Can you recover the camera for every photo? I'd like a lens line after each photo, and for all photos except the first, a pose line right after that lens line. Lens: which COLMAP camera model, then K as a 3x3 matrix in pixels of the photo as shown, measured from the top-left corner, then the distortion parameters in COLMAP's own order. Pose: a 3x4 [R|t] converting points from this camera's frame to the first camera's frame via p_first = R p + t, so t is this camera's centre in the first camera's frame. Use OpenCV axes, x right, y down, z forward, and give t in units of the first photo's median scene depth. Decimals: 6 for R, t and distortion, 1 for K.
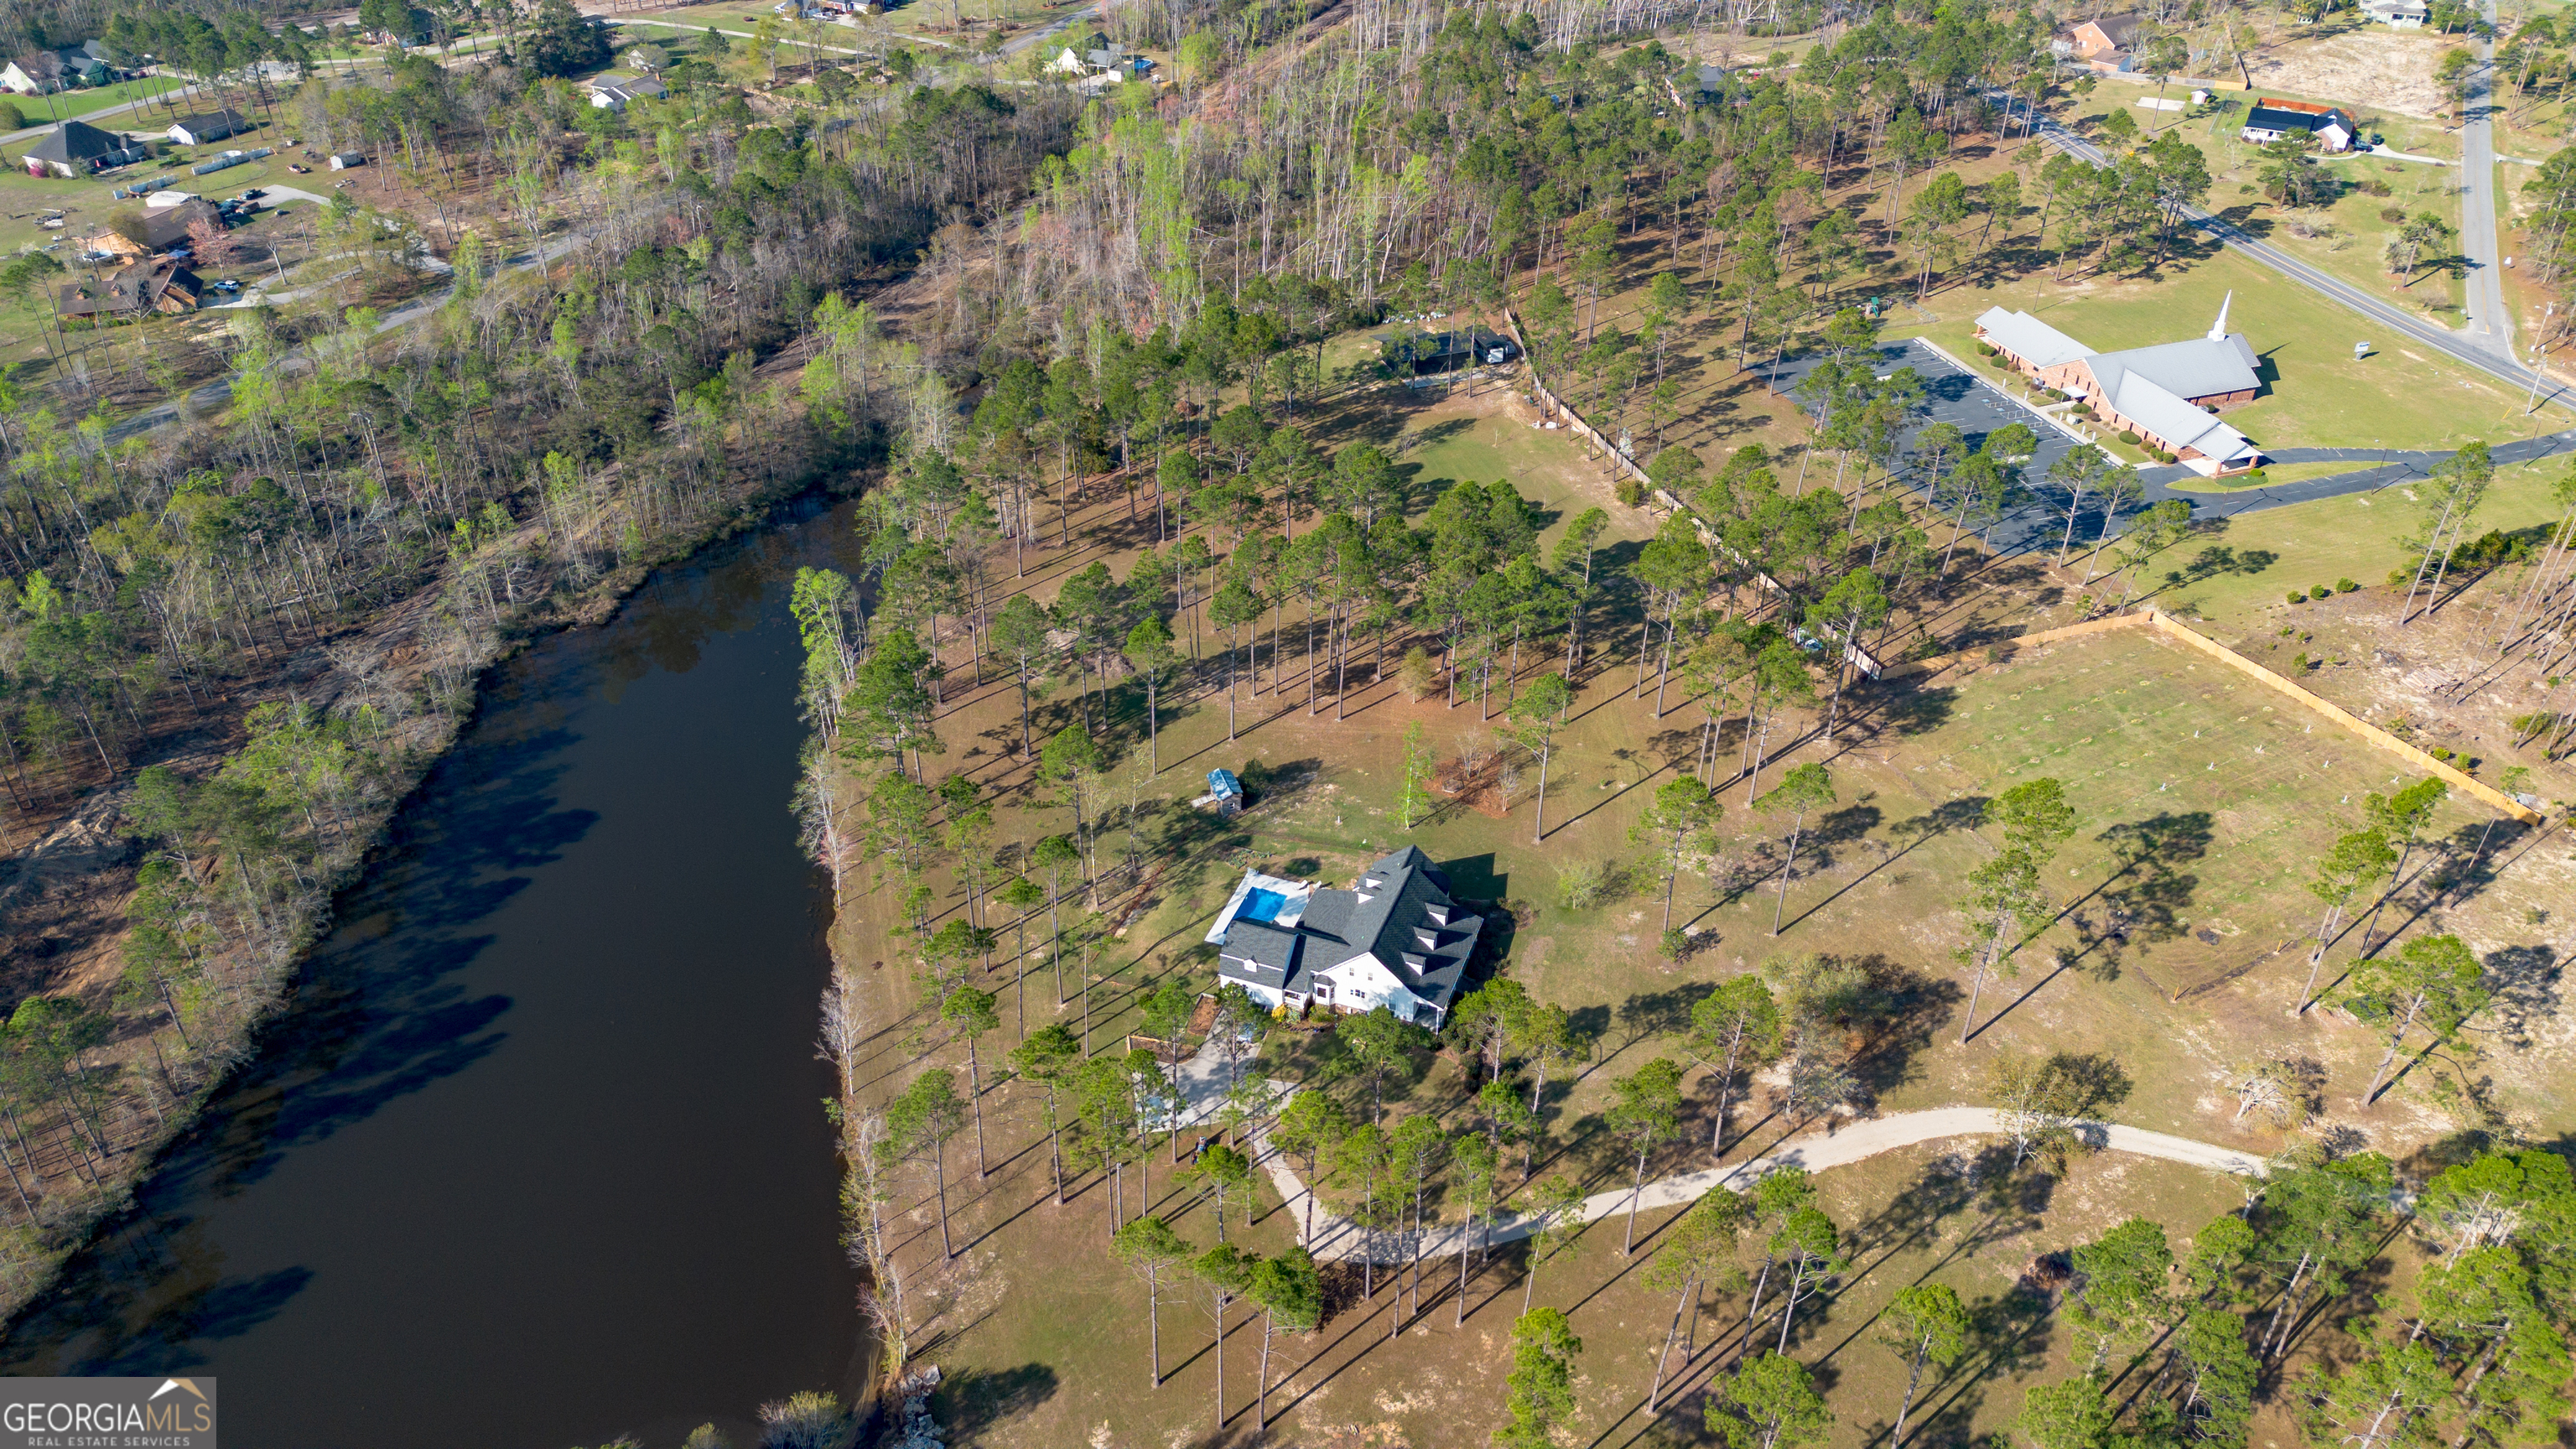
lens RADIAL K [[1812.1, 0, 1288.0], [0, 1812.1, 724.5], [0, 0, 1]] dist [0.084351, -0.081755]
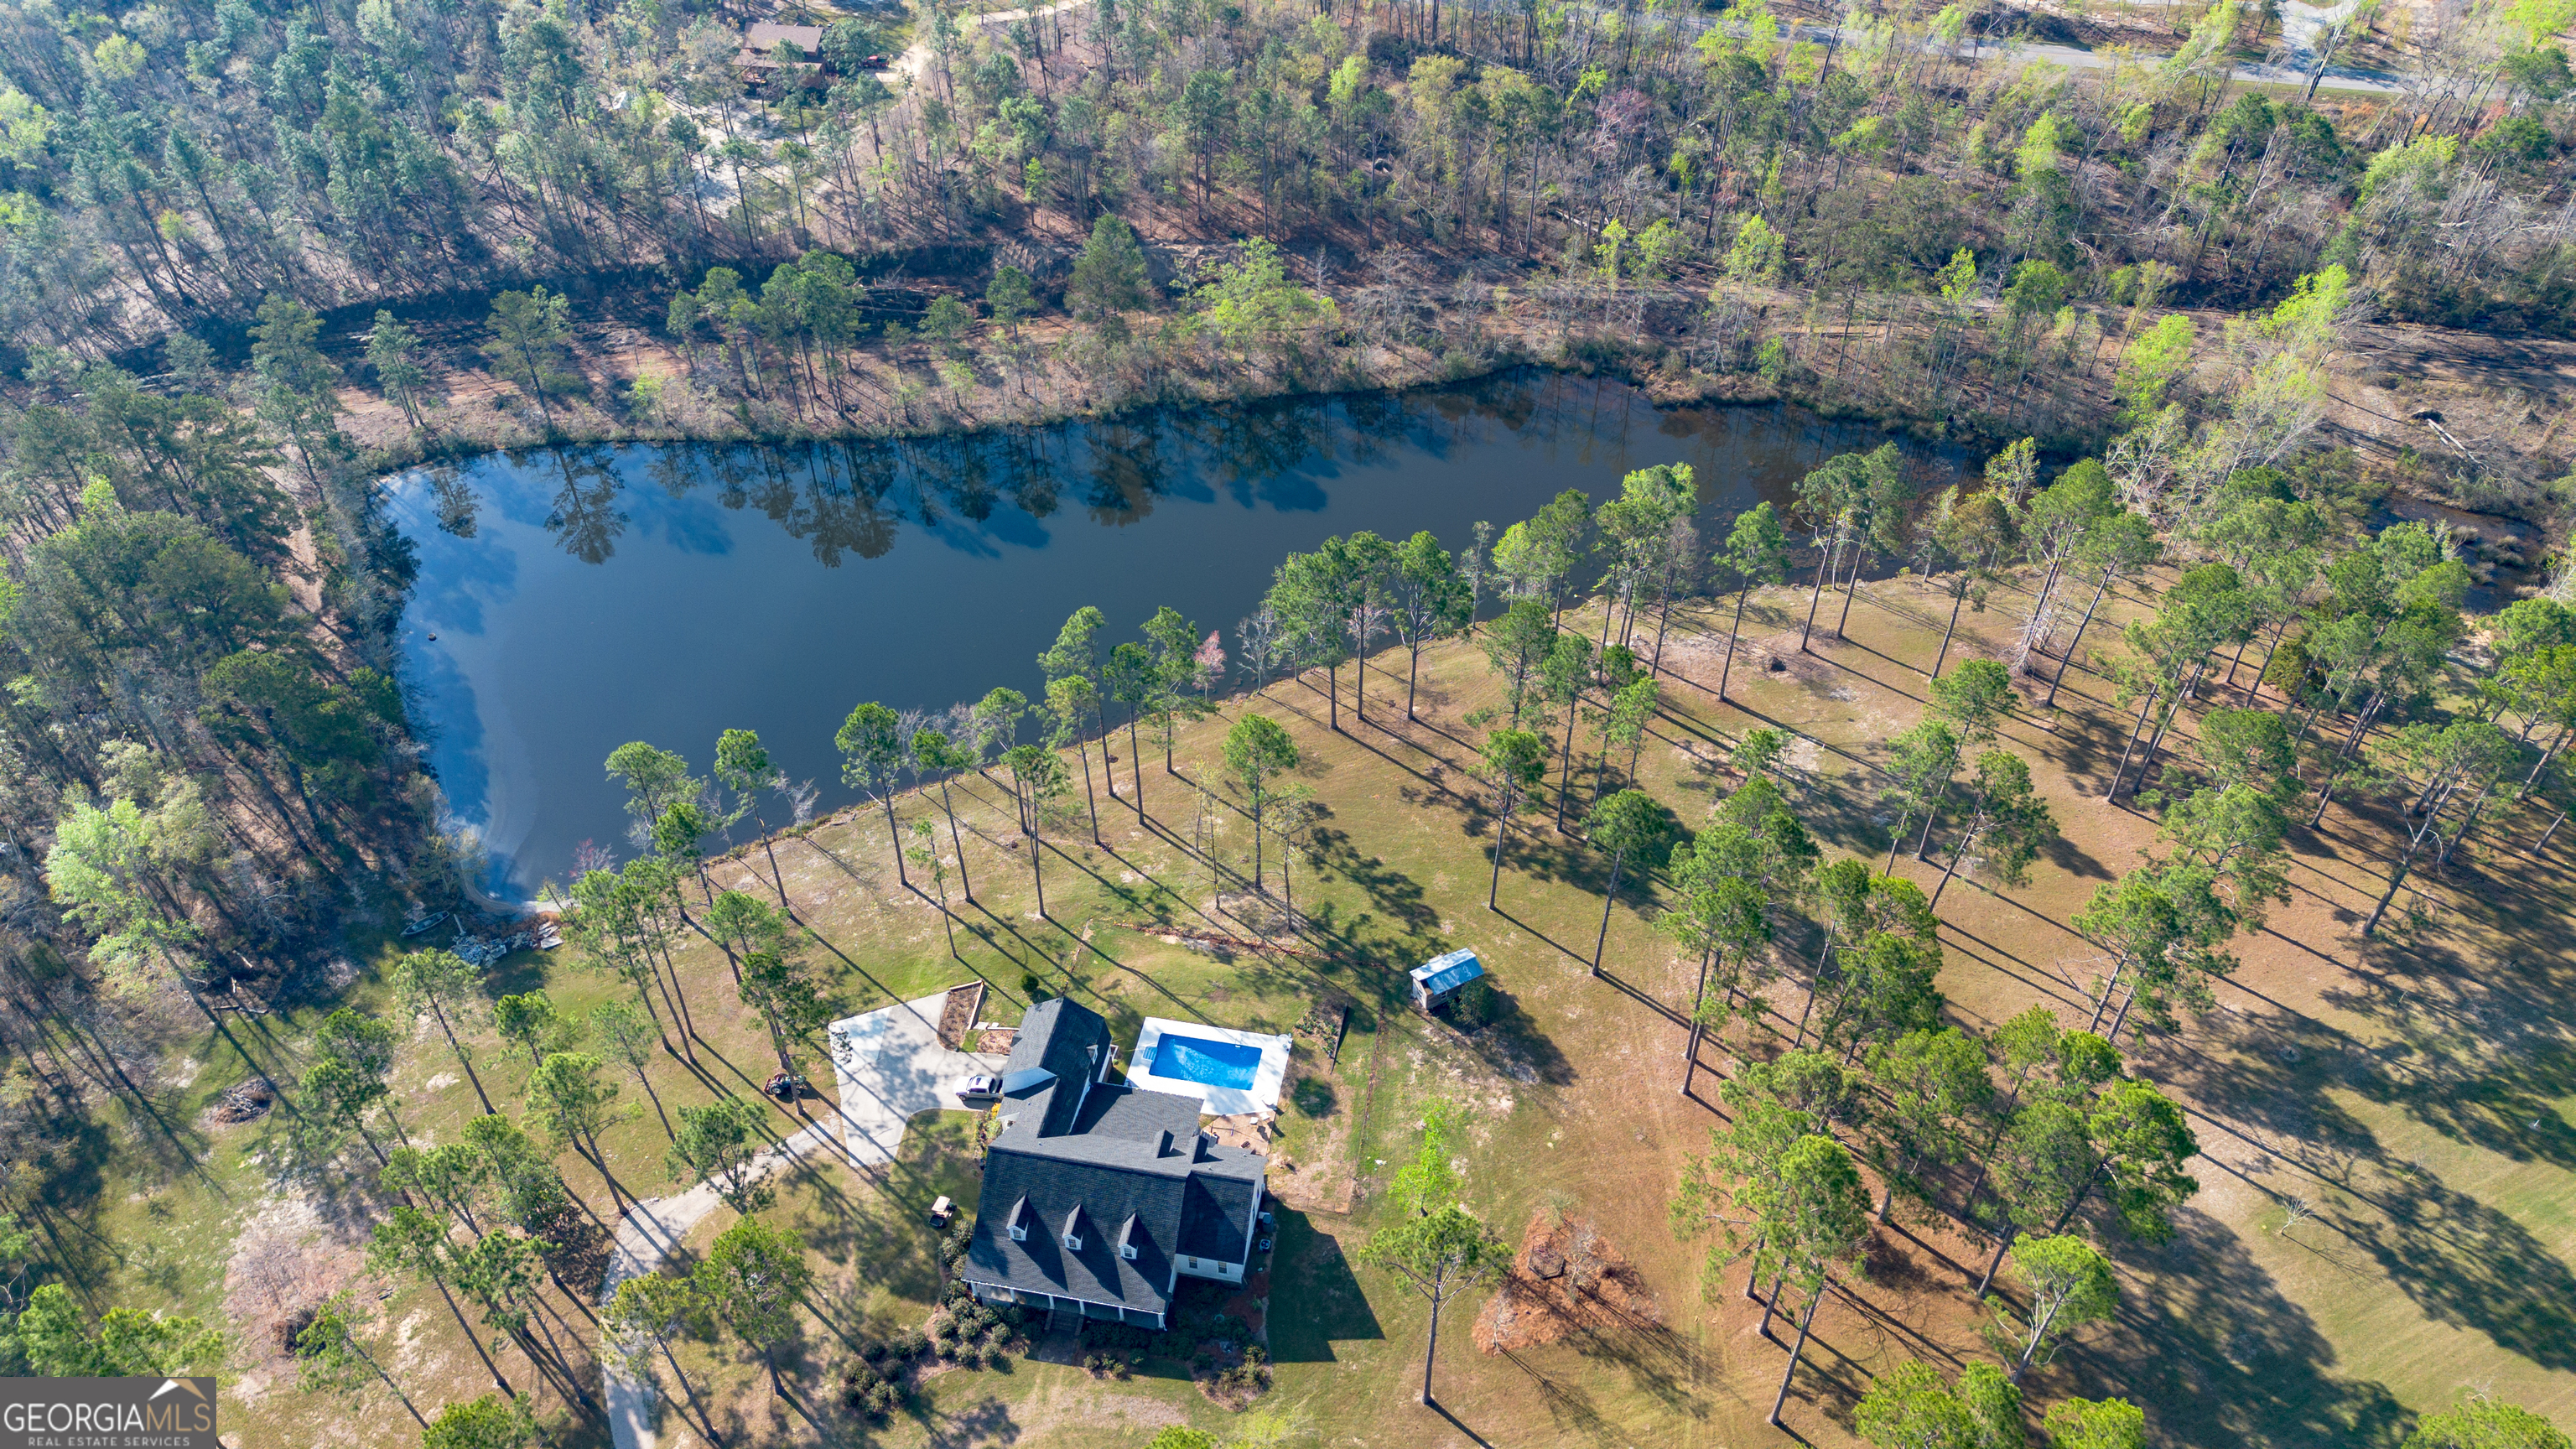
lens RADIAL K [[1812.1, 0, 1288.0], [0, 1812.1, 724.5], [0, 0, 1]] dist [0.084351, -0.081755]
pose [[0.169845, 0.668623, -0.723944, 0.374275], [-0.539833, 0.677717, 0.499279, -0.326685], [0.824459, 0.306009, 0.476052, 0.533718]]
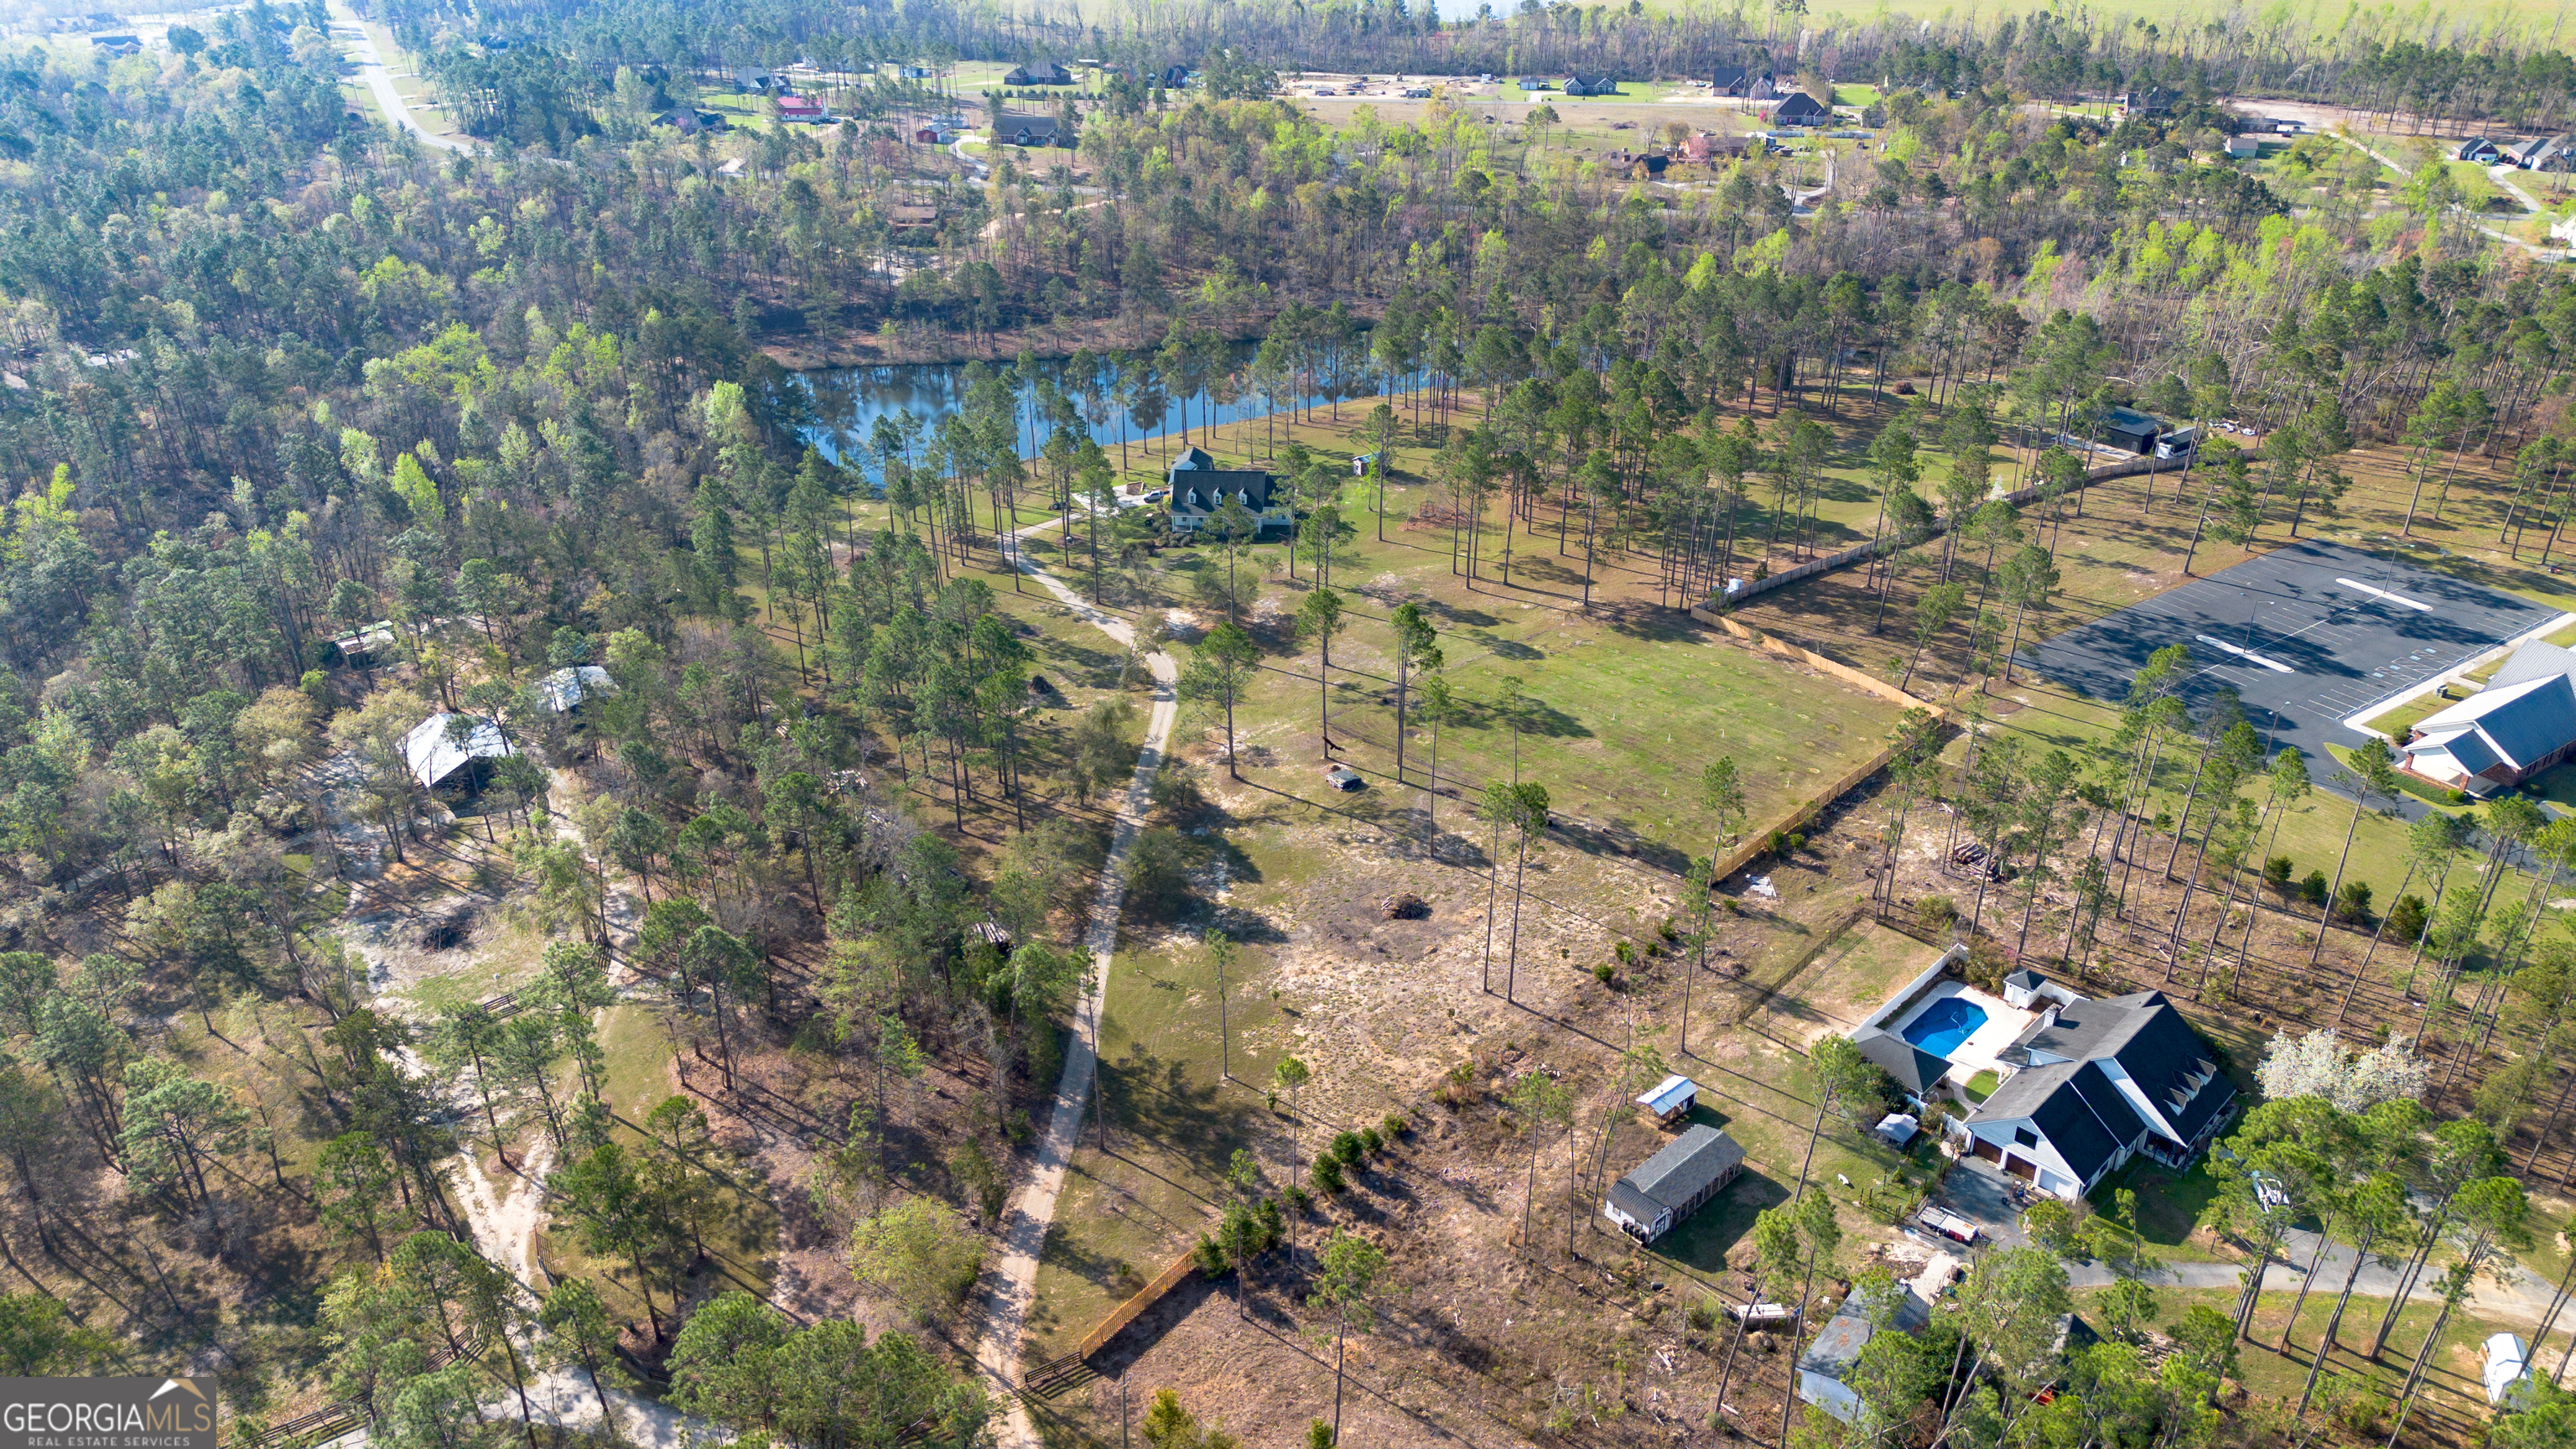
lens RADIAL K [[1812.1, 0, 1288.0], [0, 1812.1, 724.5], [0, 0, 1]] dist [0.084351, -0.081755]
pose [[0.277640, 0.445785, -0.850994, 1.207570], [-0.523162, 0.813109, 0.255256, -0.121997], [0.805741, 0.374338, 0.458969, 0.318764]]
